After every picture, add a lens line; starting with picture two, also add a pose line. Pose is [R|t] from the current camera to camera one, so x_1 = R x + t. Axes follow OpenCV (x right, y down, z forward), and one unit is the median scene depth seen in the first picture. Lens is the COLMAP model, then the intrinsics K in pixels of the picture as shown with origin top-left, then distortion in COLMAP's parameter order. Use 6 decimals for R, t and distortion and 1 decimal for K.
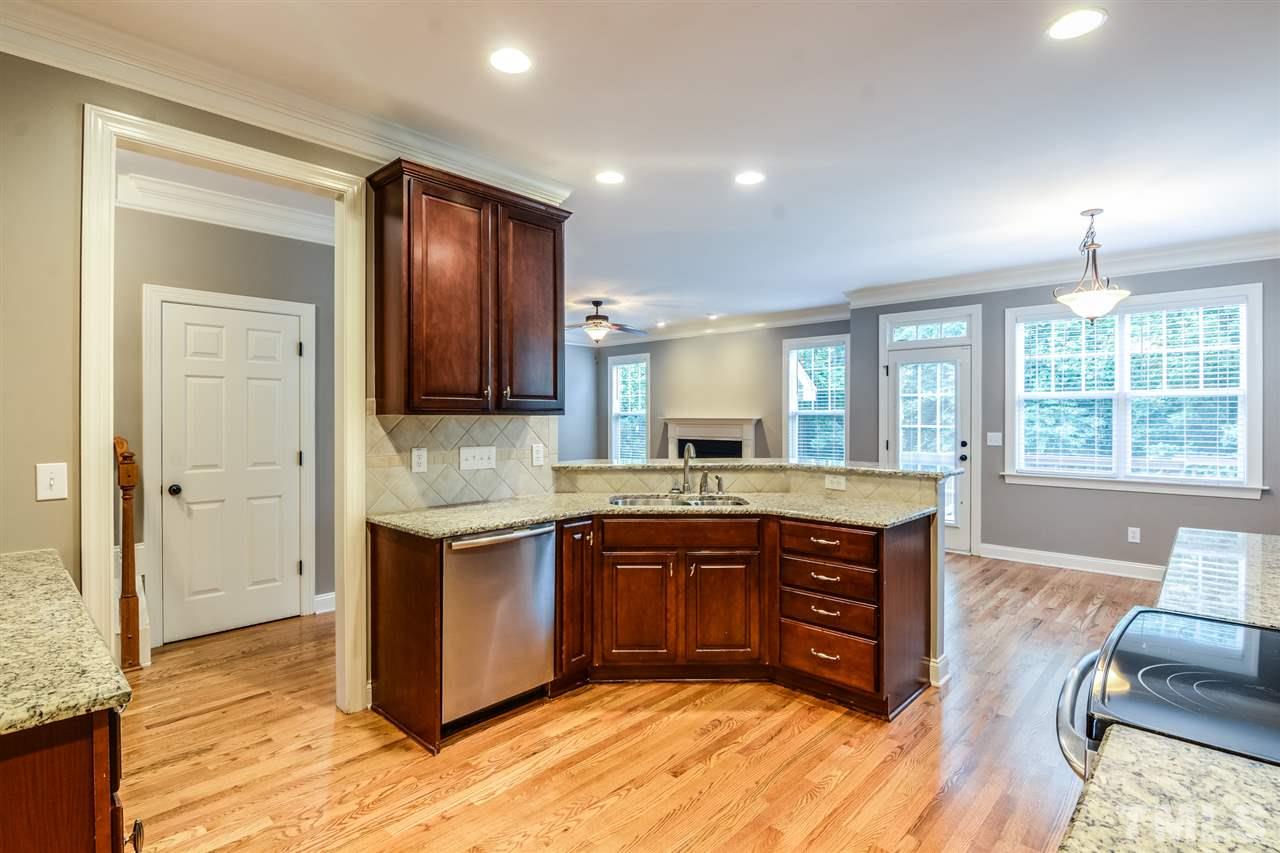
lens RADIAL K [[624.1, 0, 617.1], [0, 624.1, 420.3], [0, 0, 1]] dist [-0.005413, -0.009135]
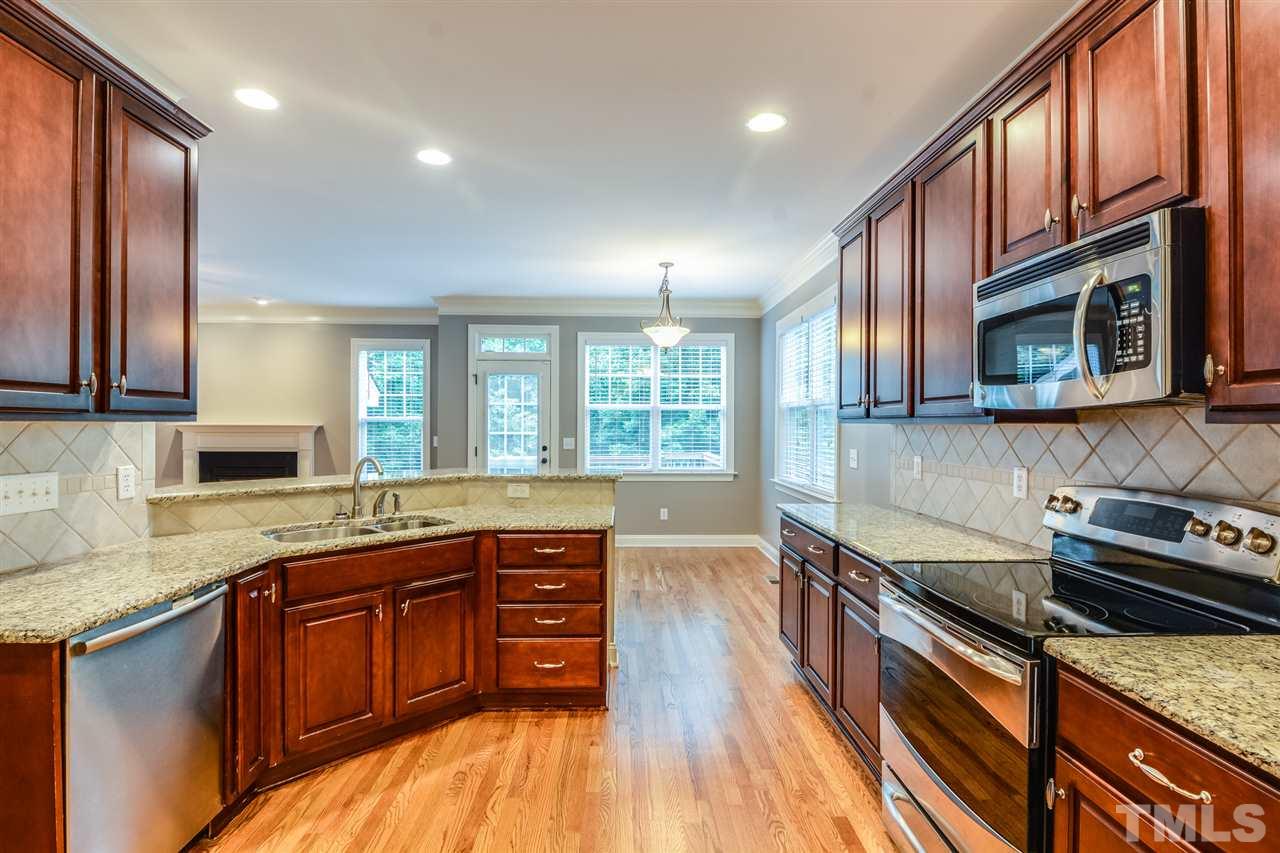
lens RADIAL K [[624.1, 0, 641.3], [0, 624.1, 428.3], [0, 0, 1]] dist [-0.005413, -0.009135]
pose [[0.691904, -0.002603, 0.721985, -0.249735], [0.000894, 0.999996, 0.002749, -0.002483], [-0.721989, -0.001257, 0.691903, 0.184036]]
